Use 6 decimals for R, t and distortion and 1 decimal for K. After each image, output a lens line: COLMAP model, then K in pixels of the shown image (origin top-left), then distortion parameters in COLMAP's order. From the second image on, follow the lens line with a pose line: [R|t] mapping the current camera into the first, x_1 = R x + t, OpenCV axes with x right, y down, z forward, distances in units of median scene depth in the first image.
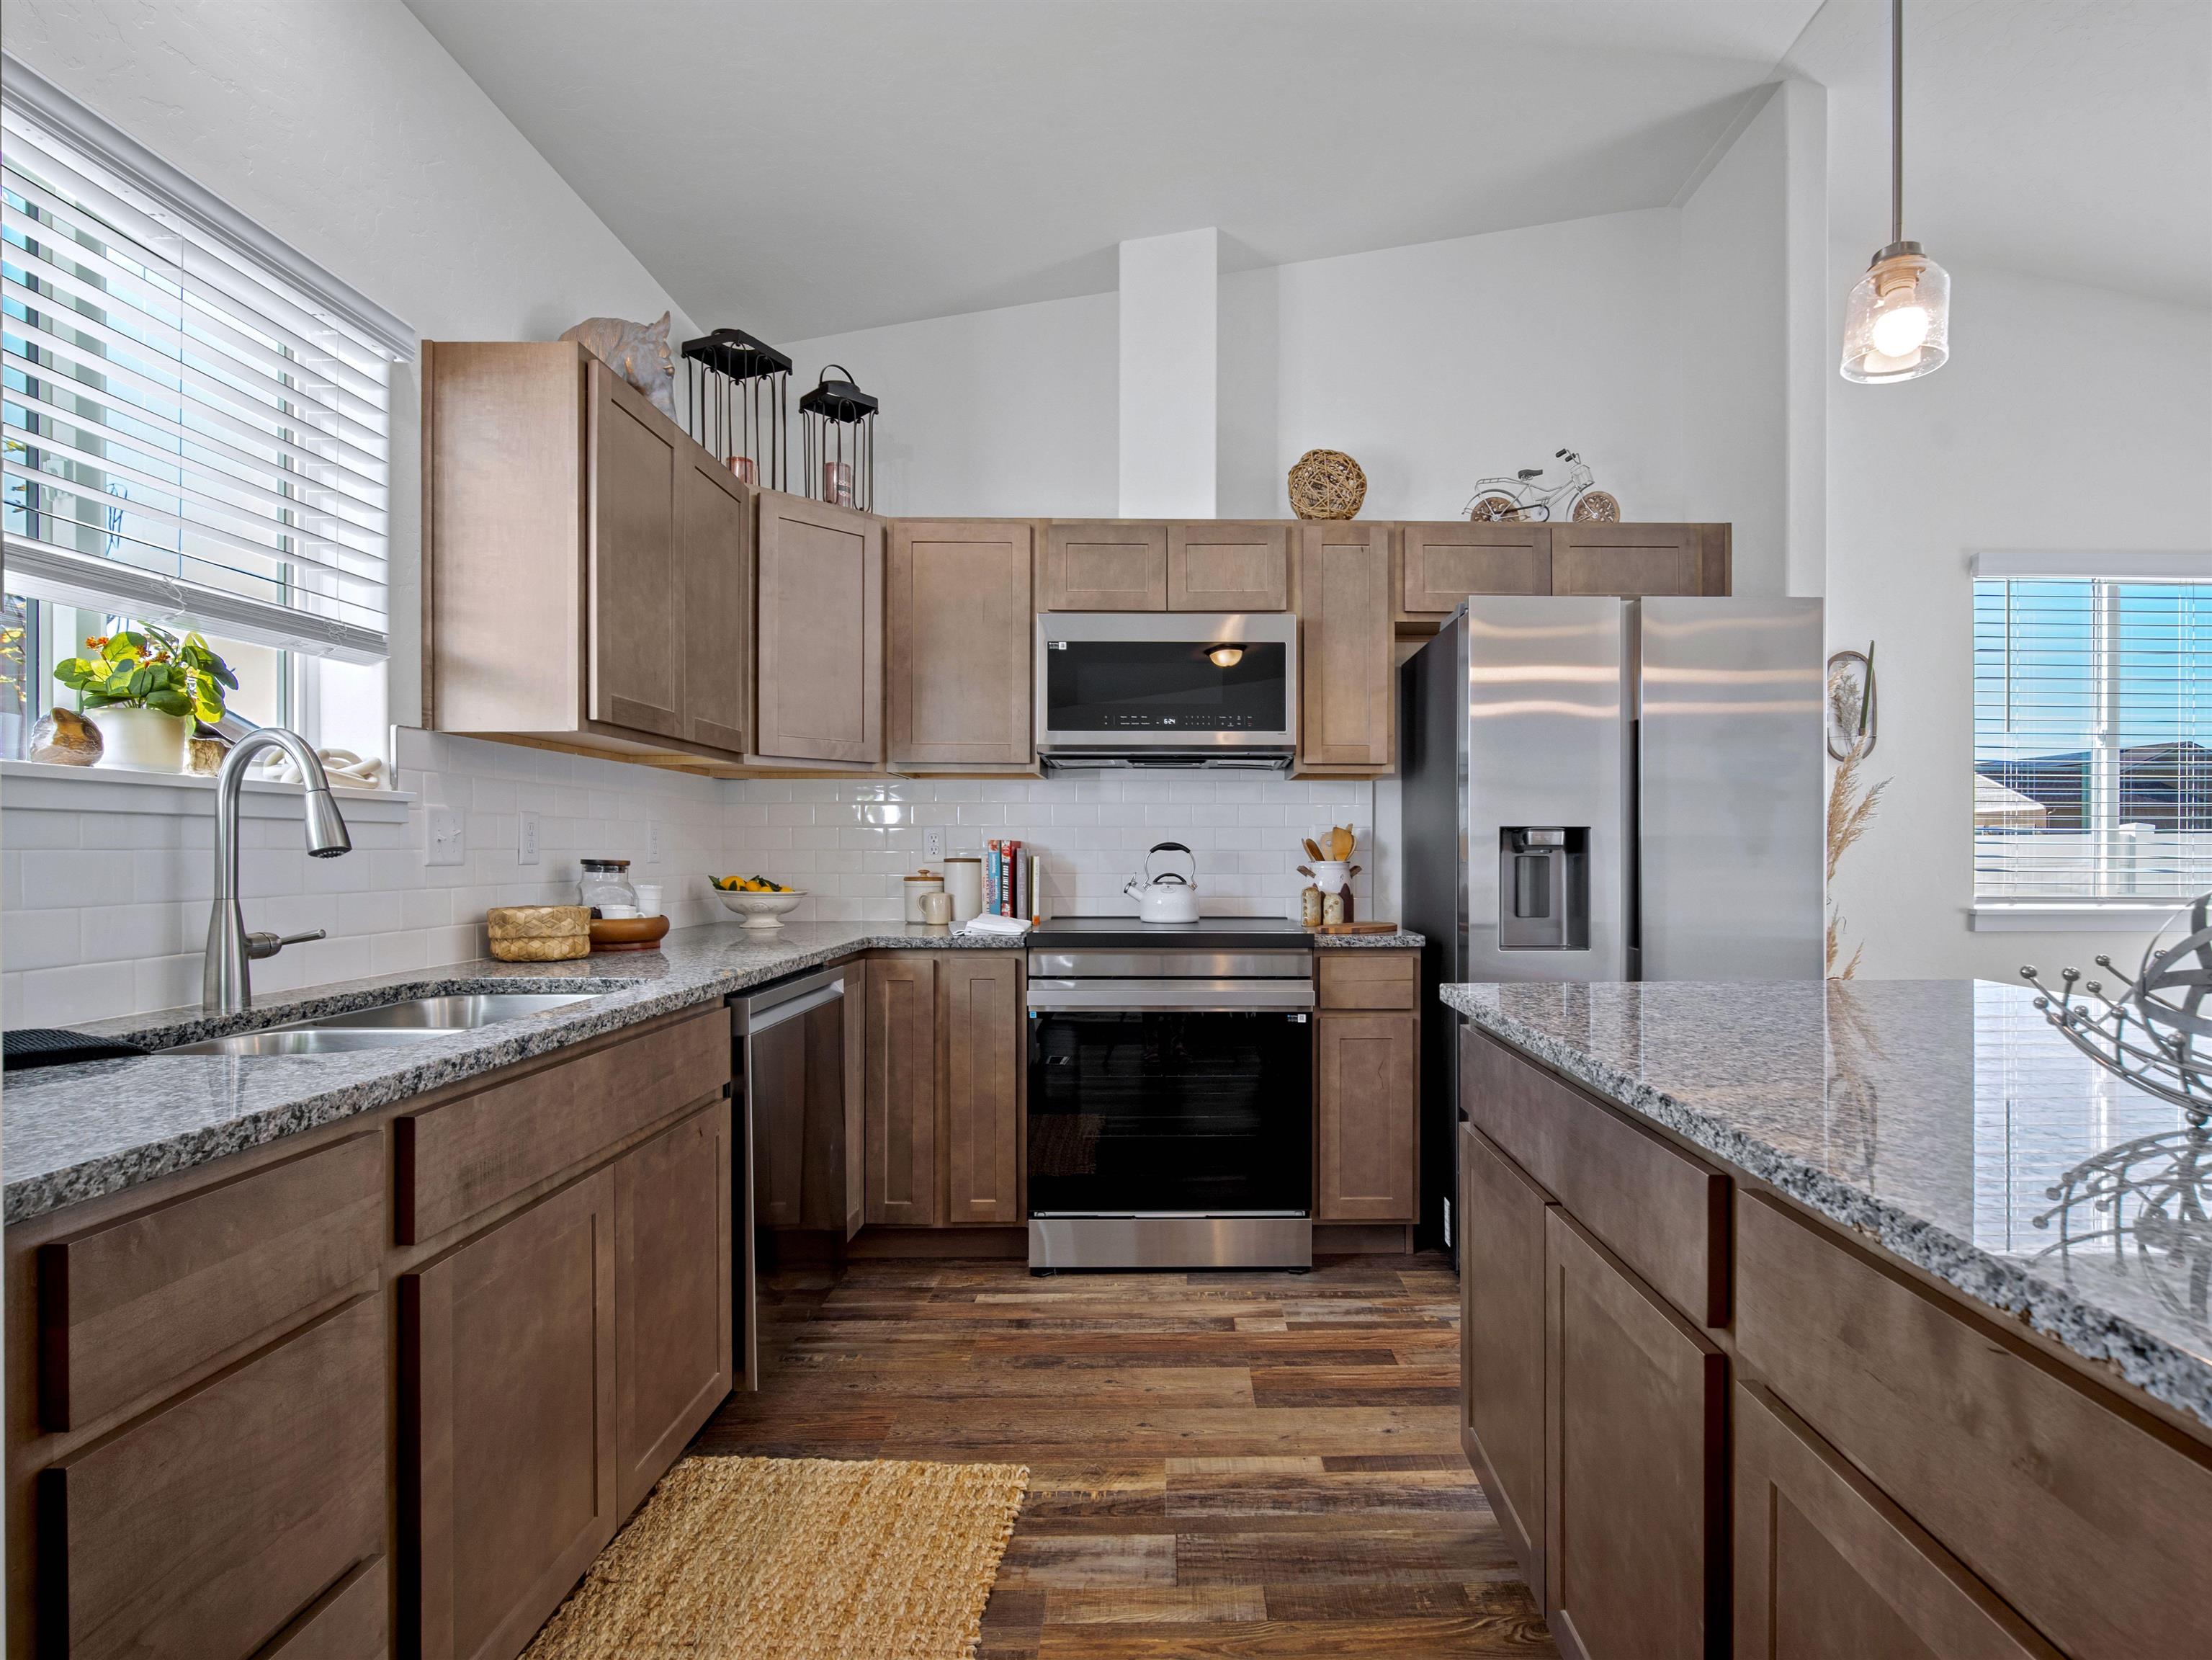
lens RADIAL K [[1116.1, 0, 1187.3], [0, 1116.1, 854.2], [0, 0, 1]] dist [-0.012272, 0.002295]
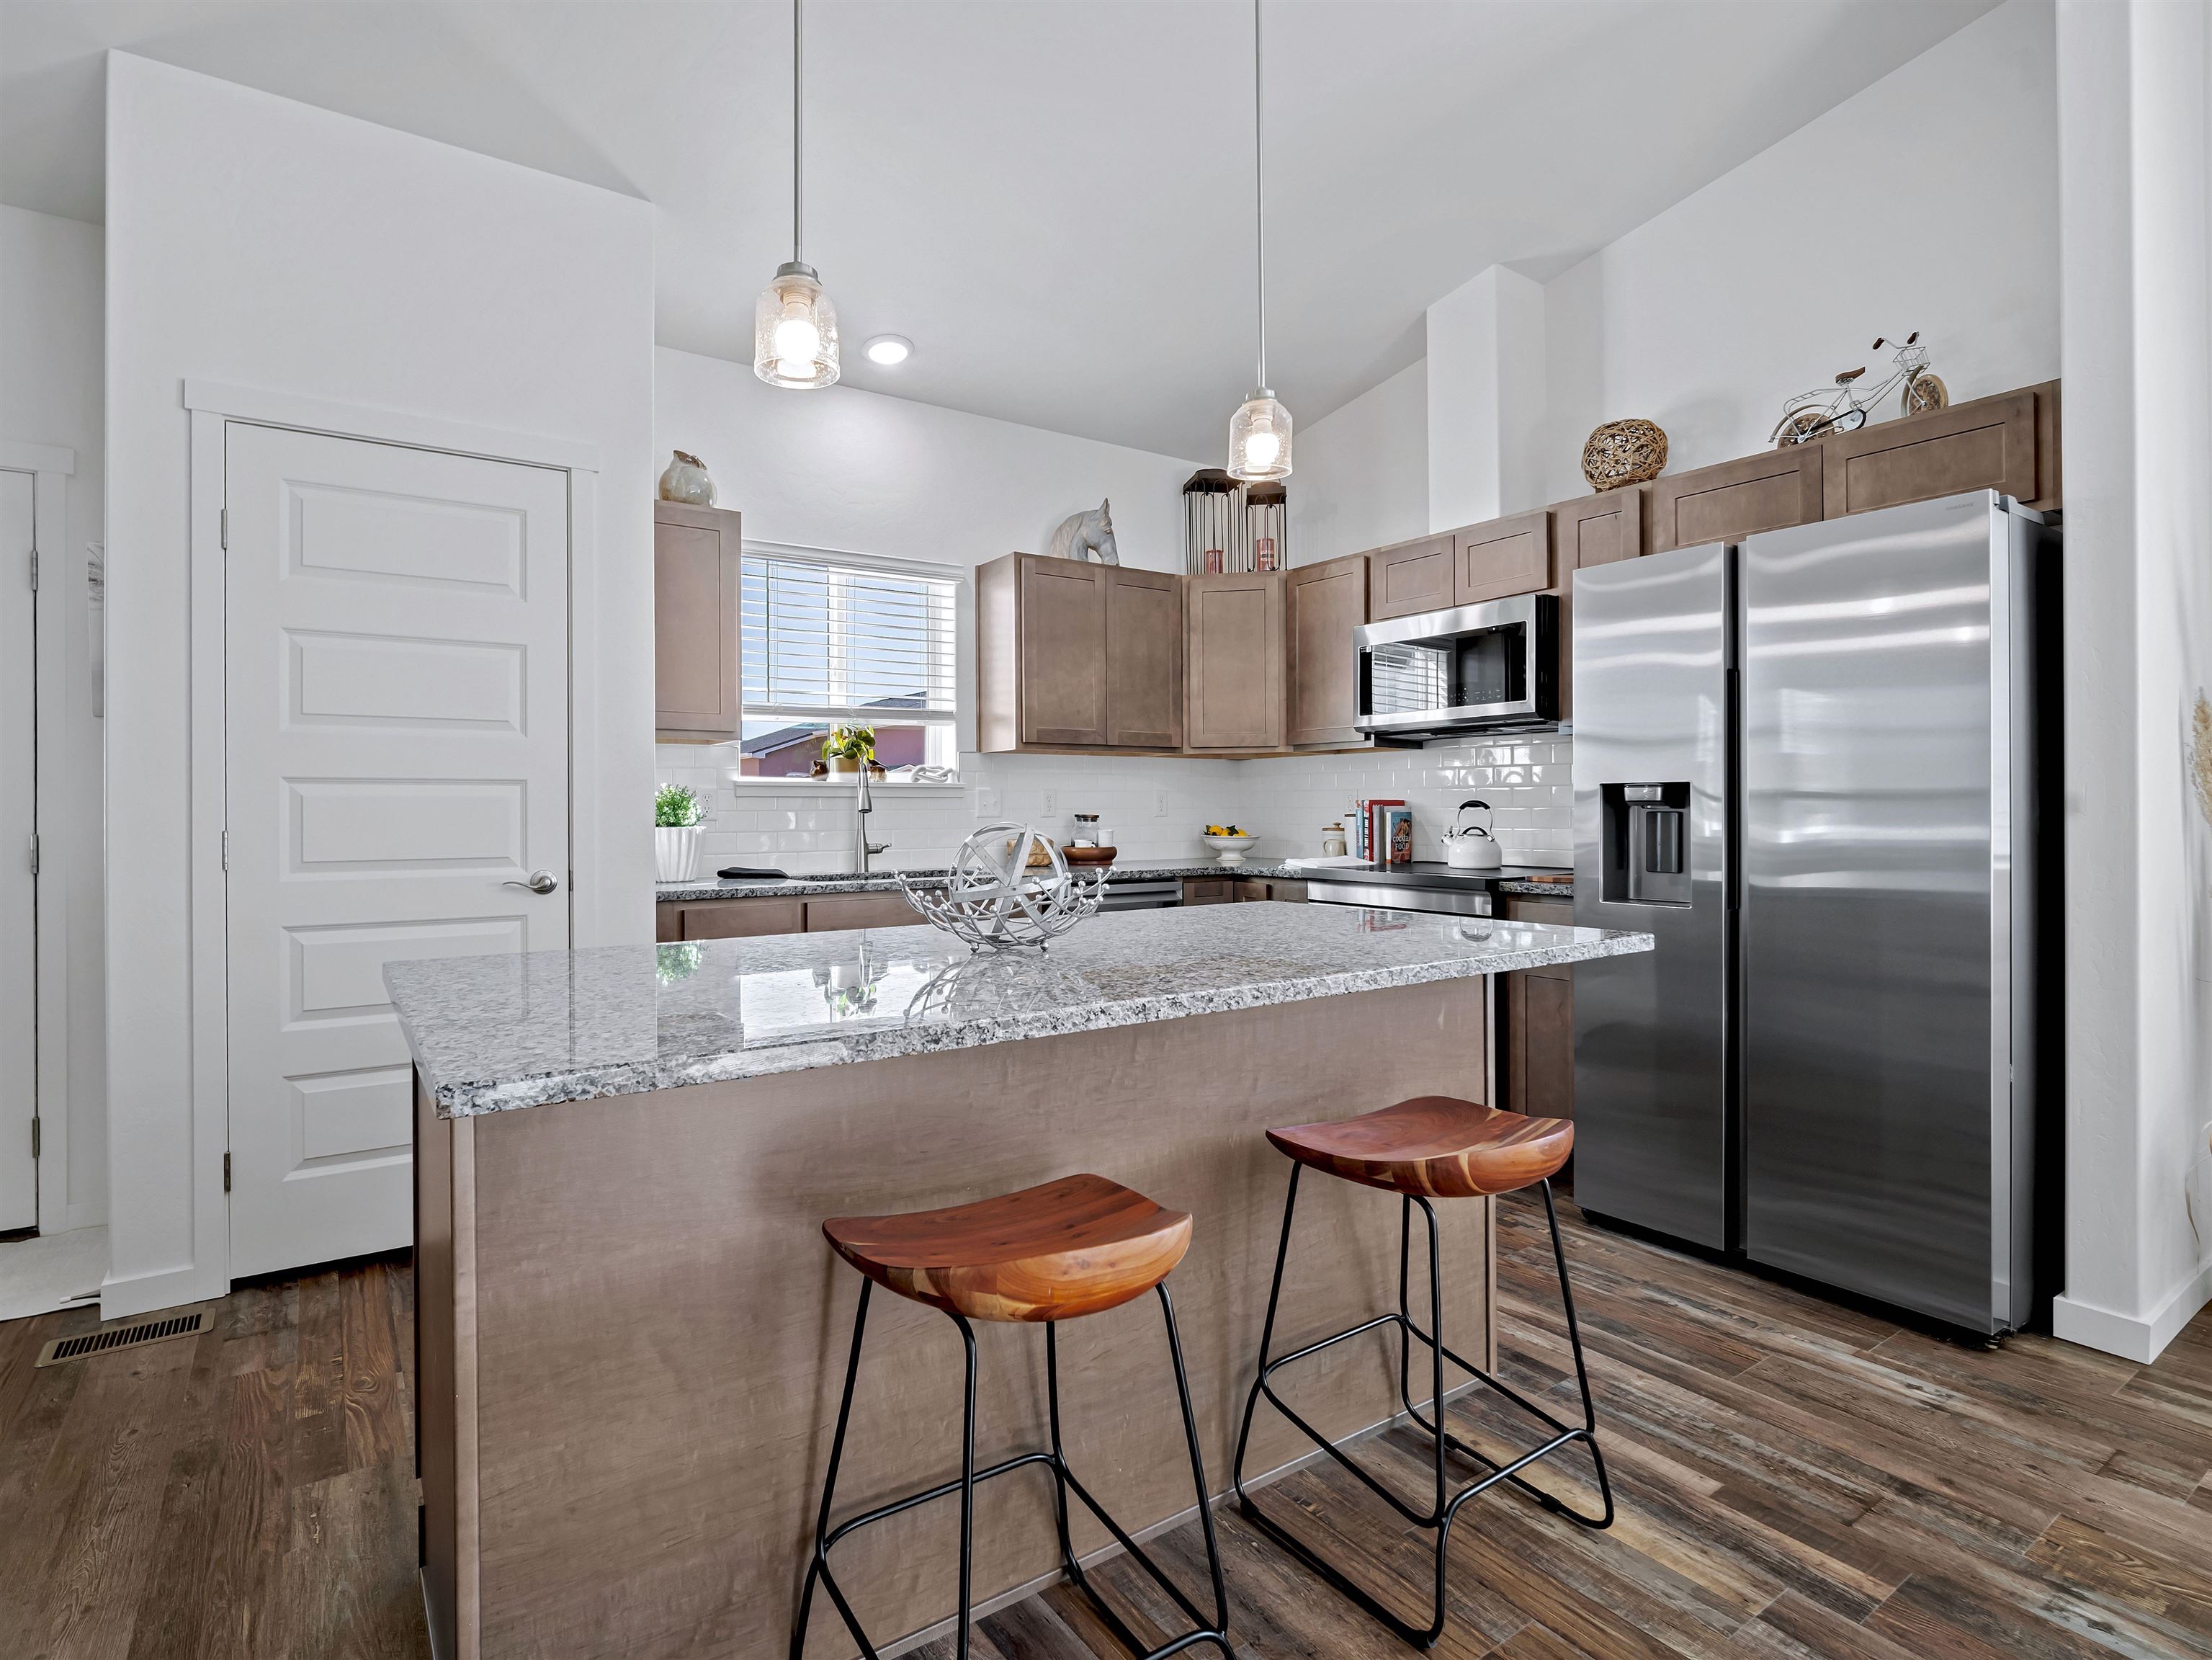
lens RADIAL K [[1116.1, 0, 1064.8], [0, 1116.1, 805.8], [0, 0, 1]] dist [-0.012272, 0.002295]
pose [[0.535163, -0.006132, -0.844727, 0.832616], [0.002095, 0.999980, -0.005932, 0.001304], [0.844746, 0.001405, 0.535165, 0.011729]]
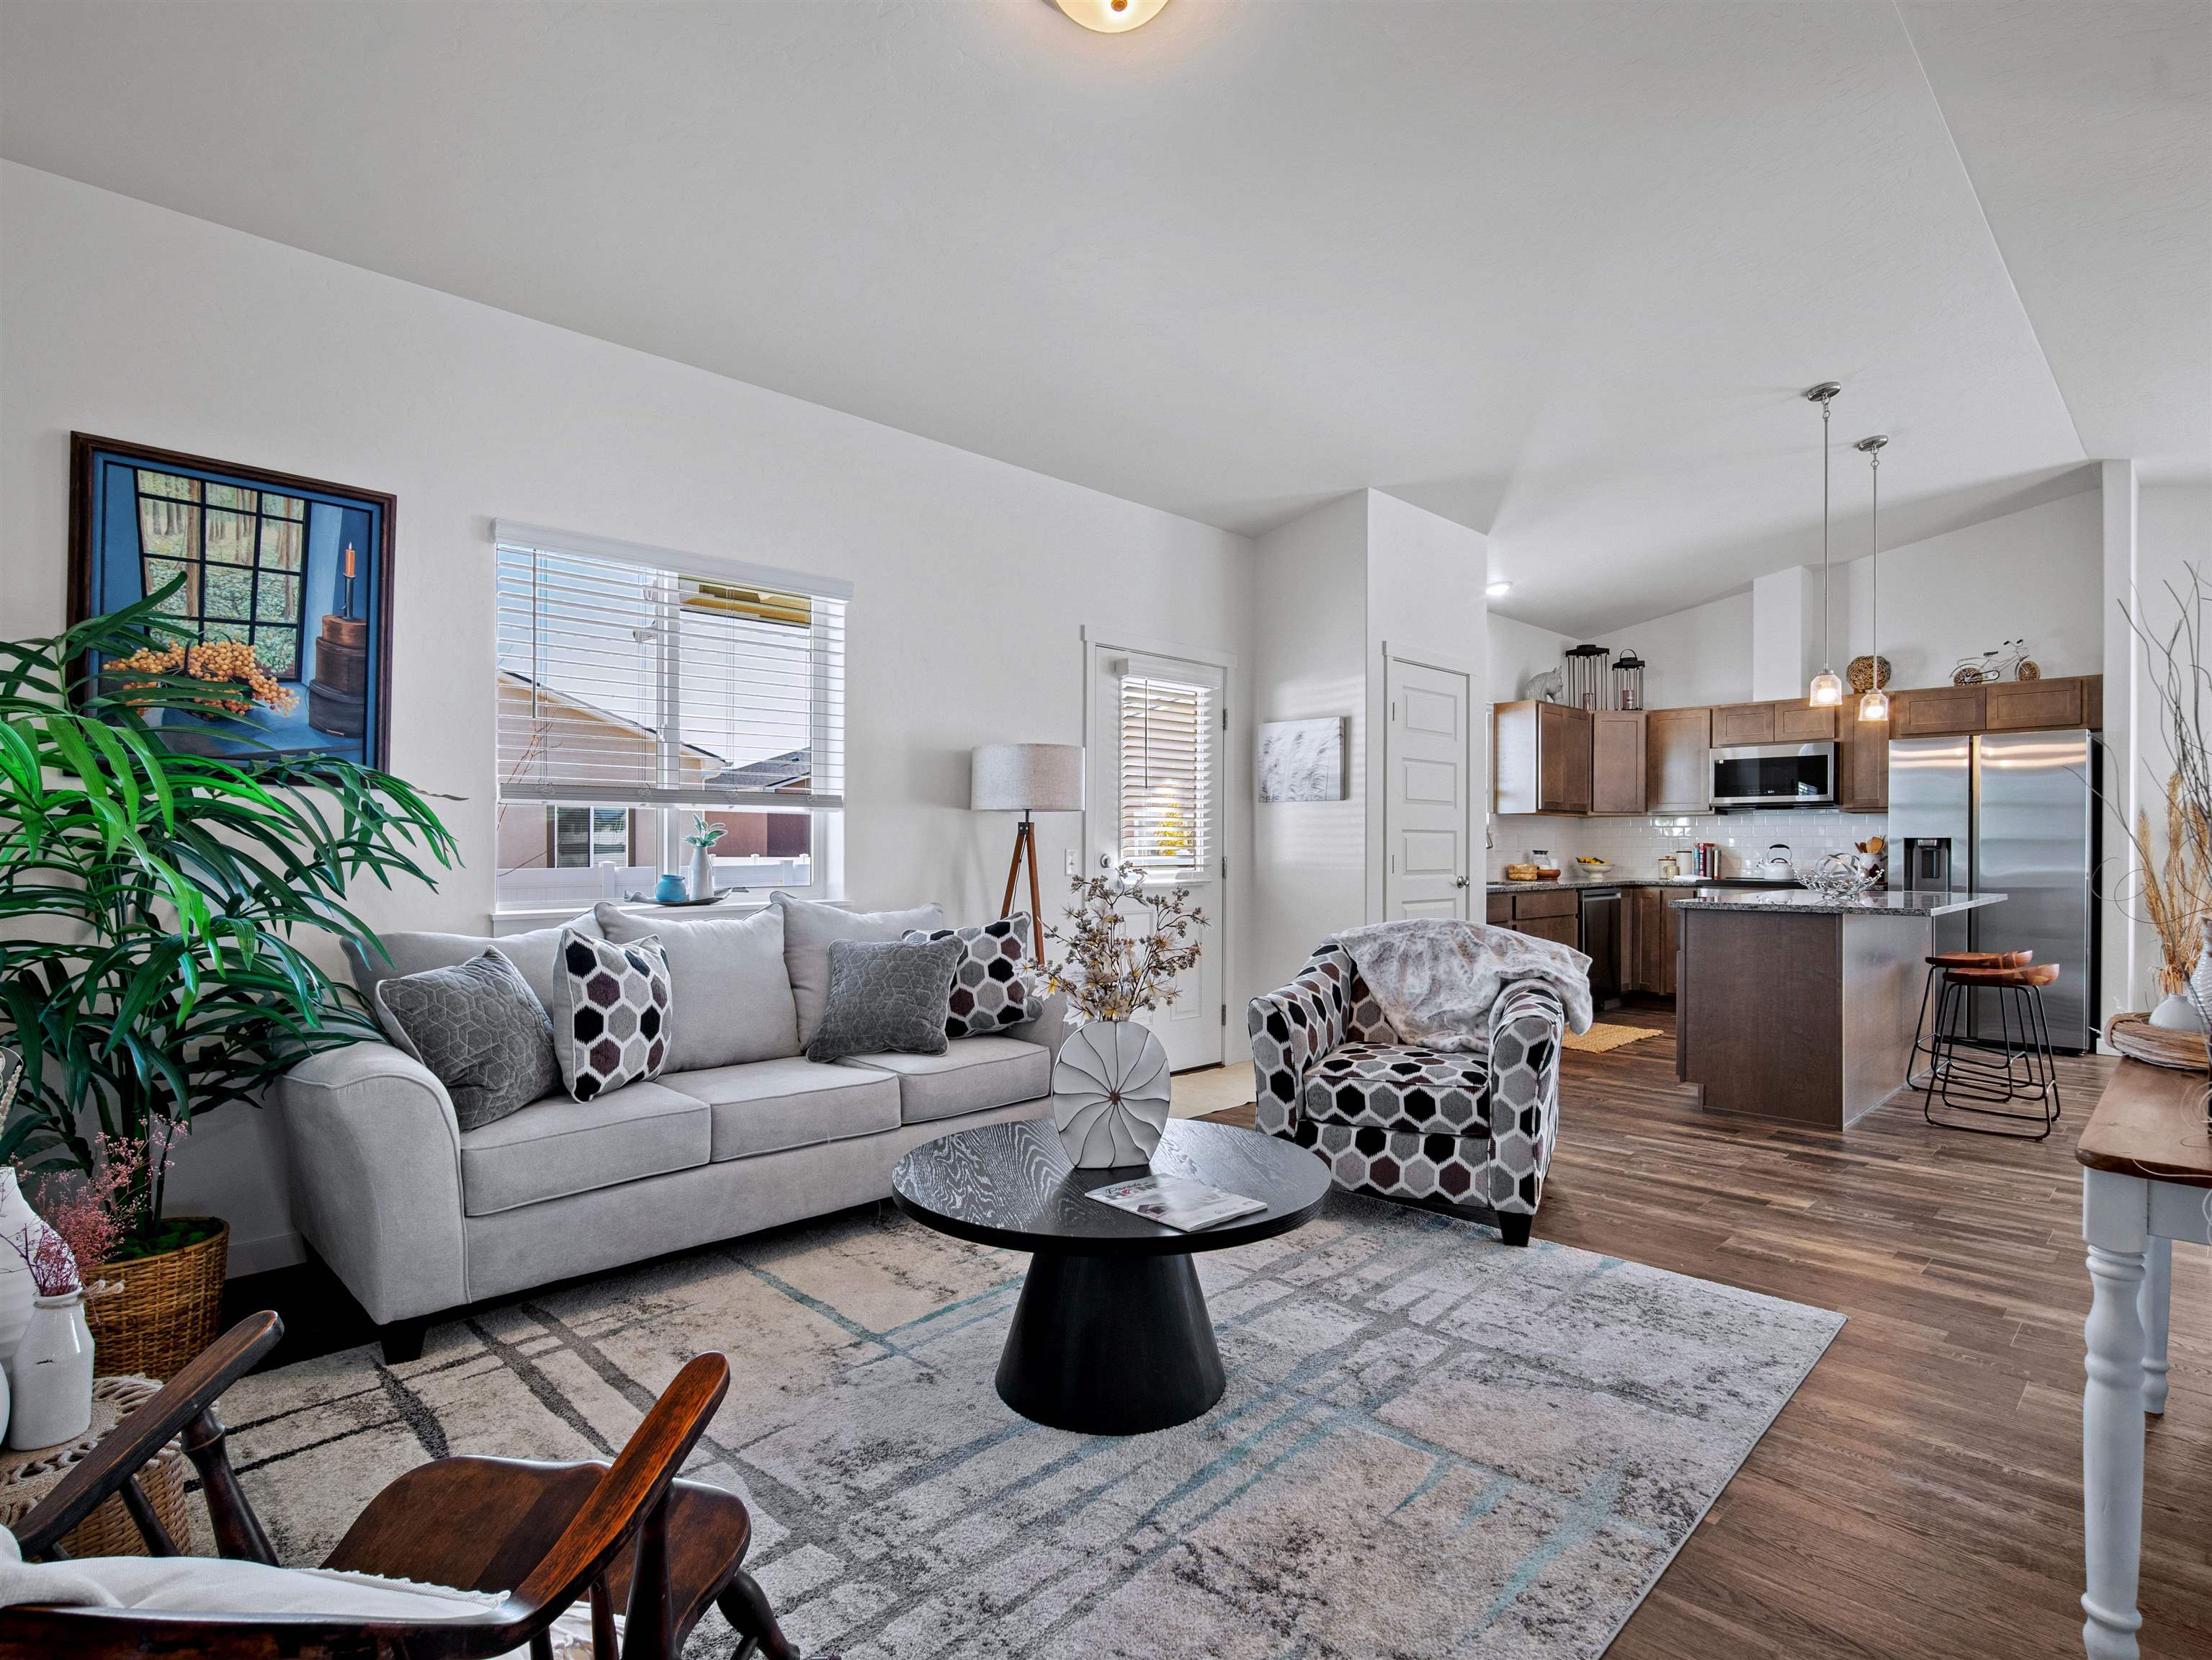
lens RADIAL K [[1144.4, 0, 1113.2], [0, 1144.4, 851.0], [0, 0, 1]] dist [-0.020491, 0.000313]
pose [[0.691759, 0.005931, -0.722104, 0.785364], [-0.005410, 0.999981, 0.003030, 0.003903], [0.722108, 0.001811, 0.691778, -1.706174]]
